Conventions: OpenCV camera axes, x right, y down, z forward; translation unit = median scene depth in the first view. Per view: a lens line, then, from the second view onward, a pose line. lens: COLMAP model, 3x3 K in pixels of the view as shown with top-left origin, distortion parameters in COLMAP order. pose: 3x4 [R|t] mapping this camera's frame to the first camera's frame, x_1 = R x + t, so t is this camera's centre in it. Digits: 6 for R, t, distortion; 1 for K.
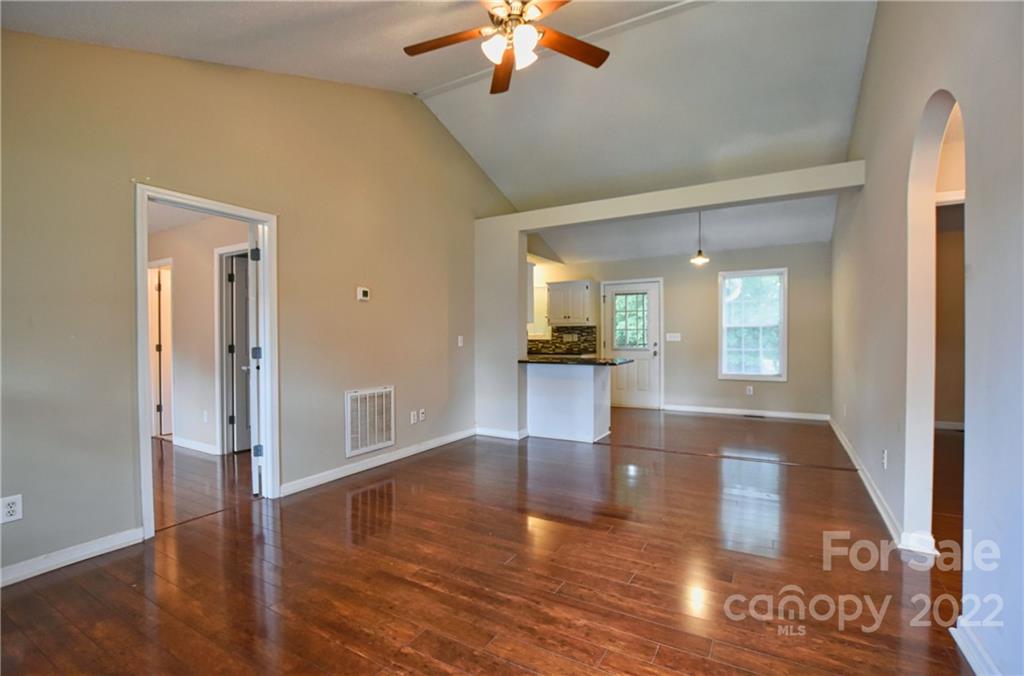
lens RADIAL K [[452.8, 0, 513.3], [0, 452.8, 337.2], [0, 0, 1]] dist [-0.005659, -0.000817]
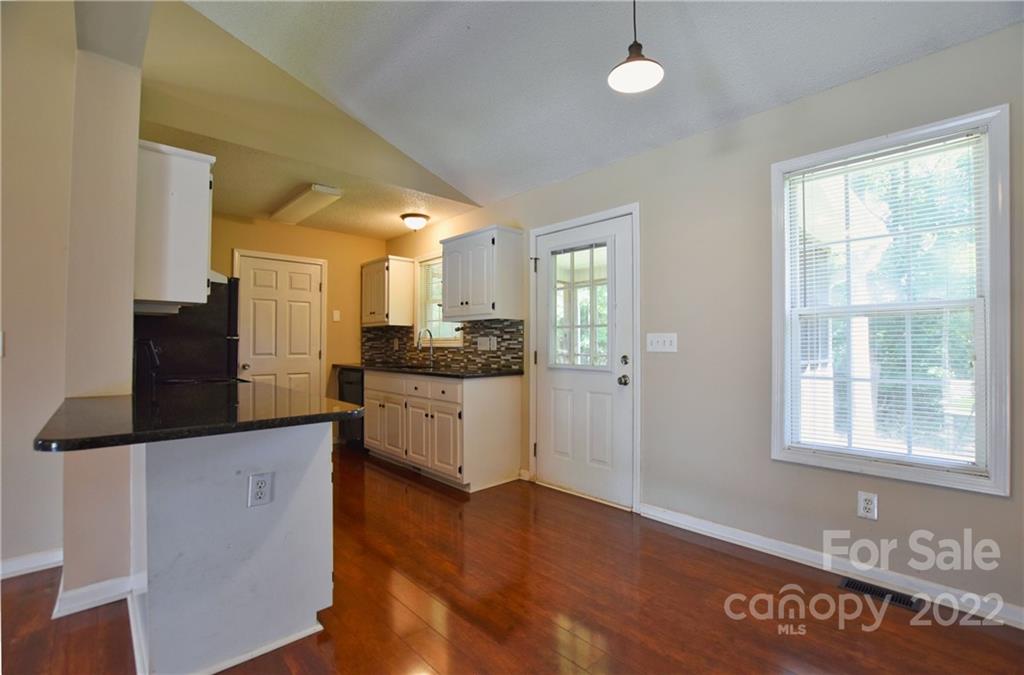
lens RADIAL K [[452.8, 0, 511.5], [0, 452.8, 341.9], [0, 0, 1]] dist [-0.005659, -0.000817]
pose [[0.956318, 0.005592, -0.292275, 0.319184], [-0.008070, 0.999941, -0.007275, 0.002871], [0.292217, 0.009316, 0.956307, 0.525216]]
